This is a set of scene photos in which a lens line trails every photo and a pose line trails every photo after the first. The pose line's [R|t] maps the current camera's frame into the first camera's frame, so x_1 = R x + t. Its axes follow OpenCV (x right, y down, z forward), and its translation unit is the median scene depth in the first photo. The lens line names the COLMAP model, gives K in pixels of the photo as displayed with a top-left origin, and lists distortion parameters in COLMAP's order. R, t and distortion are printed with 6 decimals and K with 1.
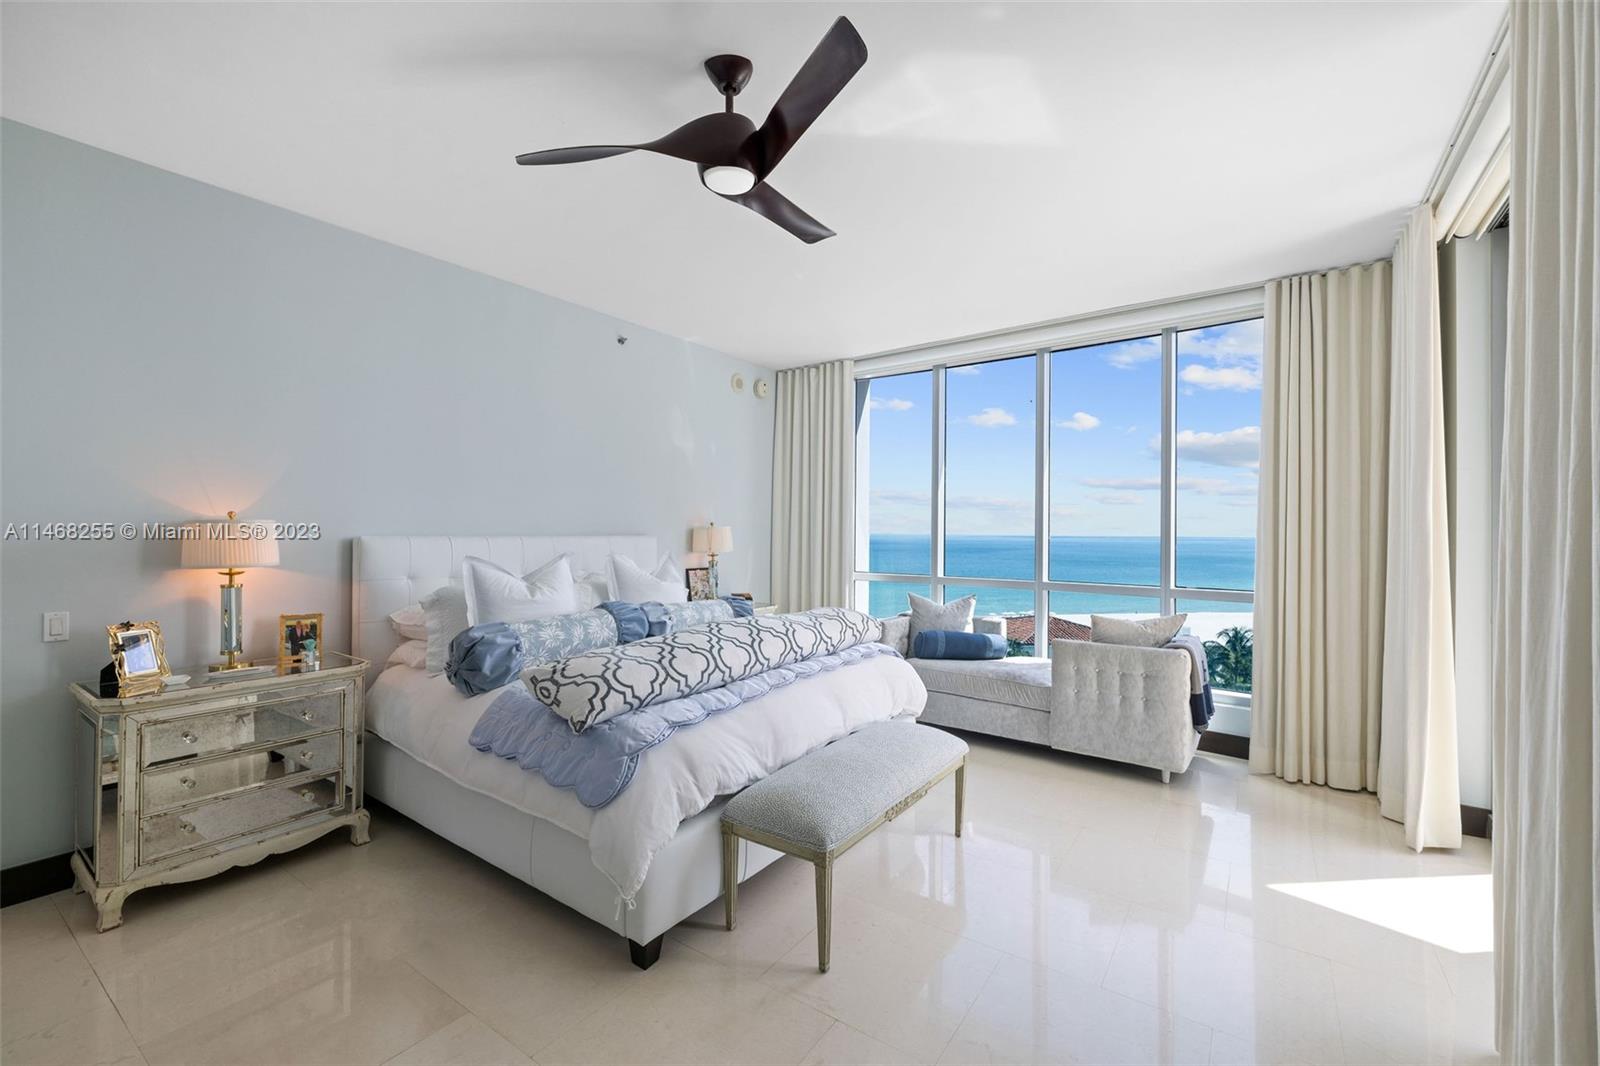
lens RADIAL K [[666.1, 0, 789.8], [0, 666.1, 525.3], [0, 0, 1]] dist [-0.002497, -0.000525]
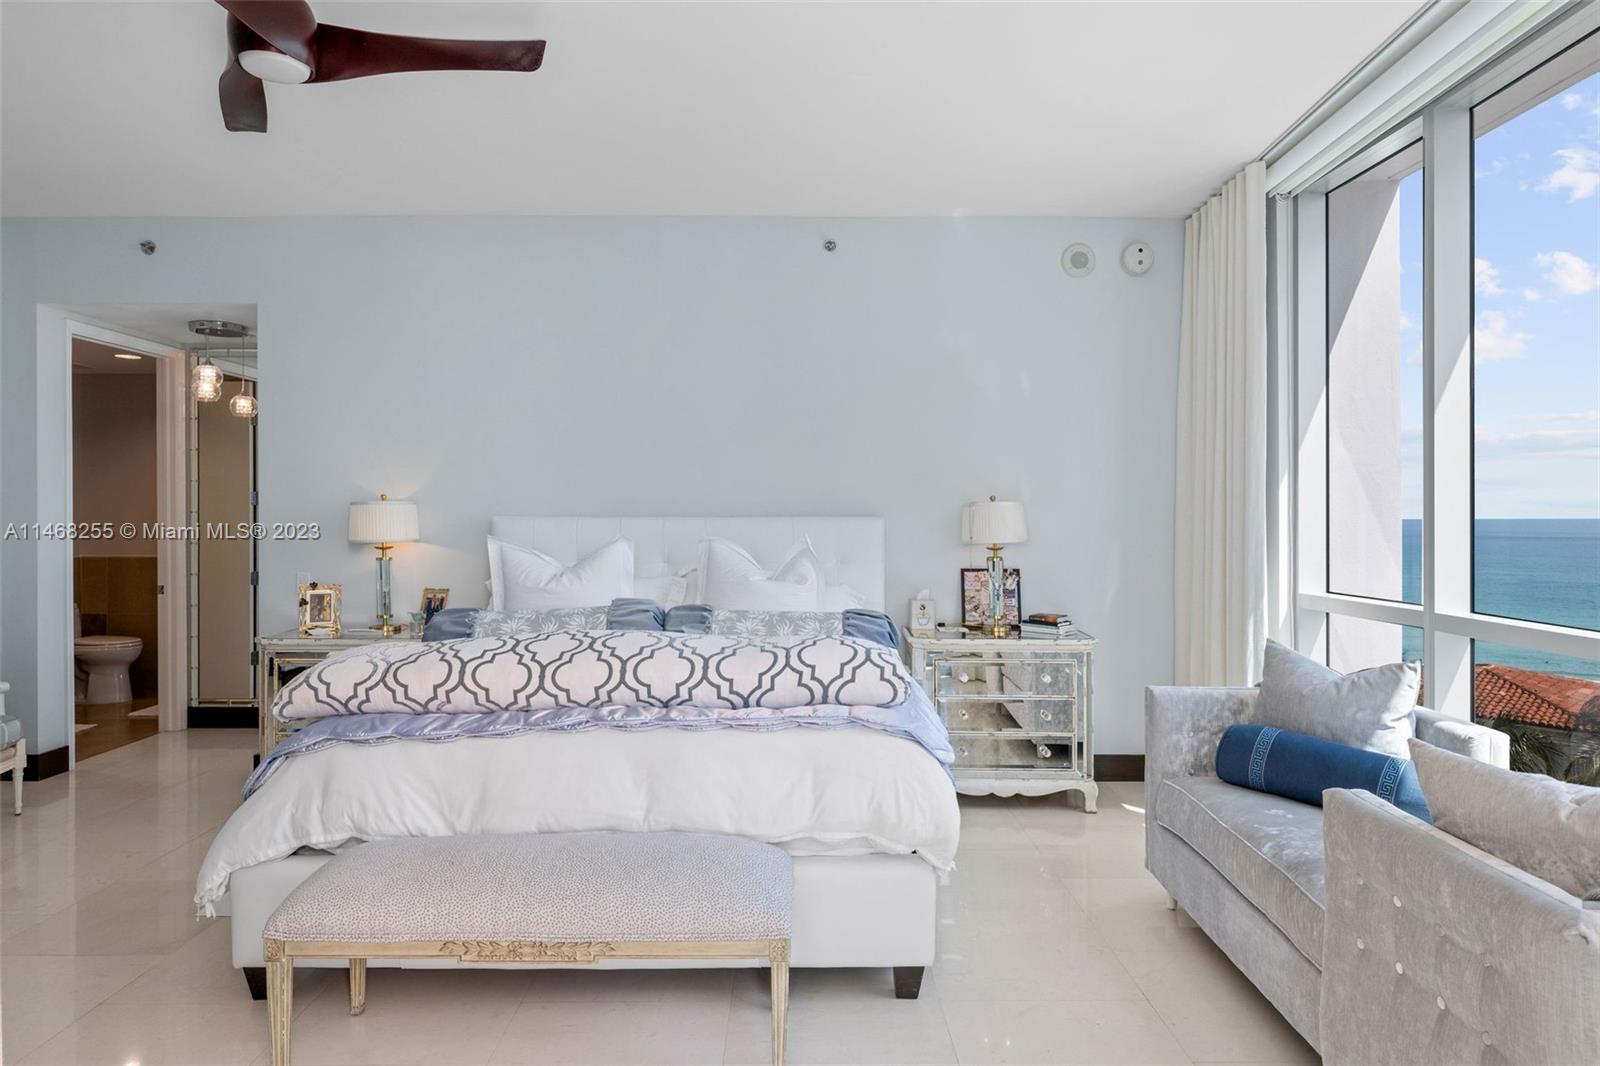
lens RADIAL K [[918.4, 0, 796.0], [0, 918.4, 521.9], [0, 0, 1]] dist [0.008168, 0.001974]
pose [[0.582868, -0.000339, -0.812567, 0.759314], [0.009743, 0.999931, 0.006572, 0.019234], [0.812509, -0.011748, 0.582831, 0.550667]]
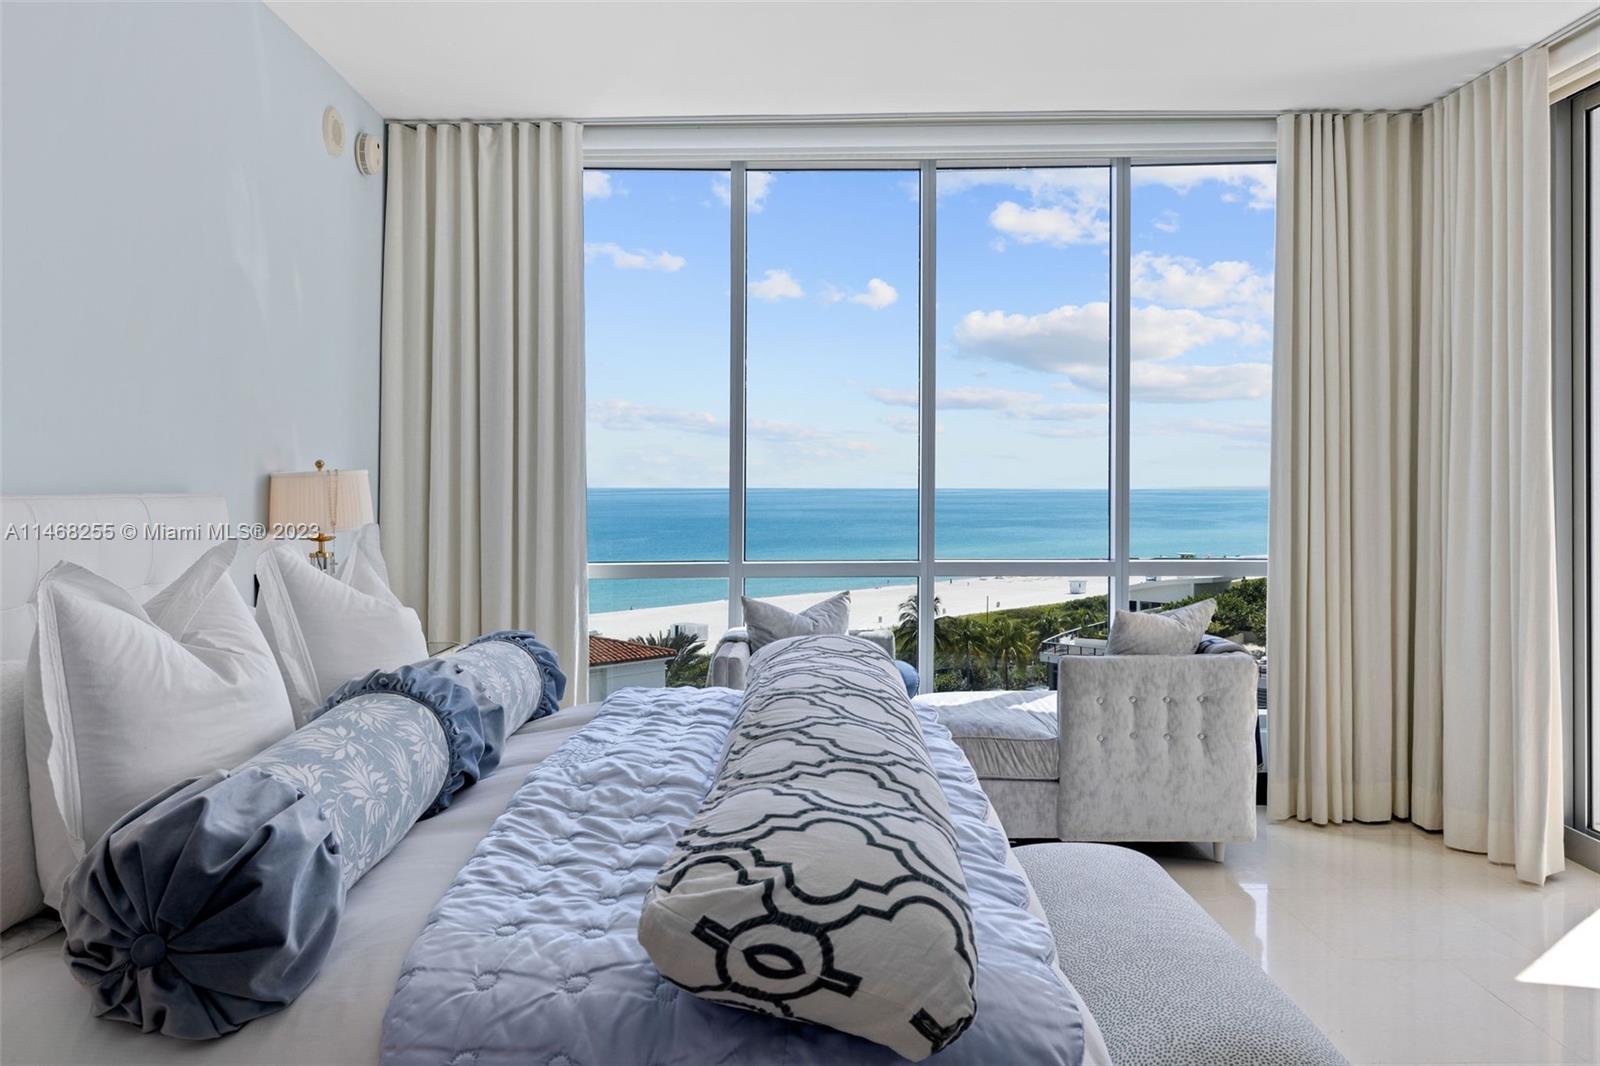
lens RADIAL K [[1173.3, 0, 808.5], [0, 1173.3, 467.4], [0, 0, 1]] dist [0.001185, 0.001478]
pose [[0.806849, -0.001522, 0.590756, -0.483053], [0.000253, 0.999997, 0.002231, 0.002242], [-0.590758, -0.001651, 0.806847, 0.357432]]
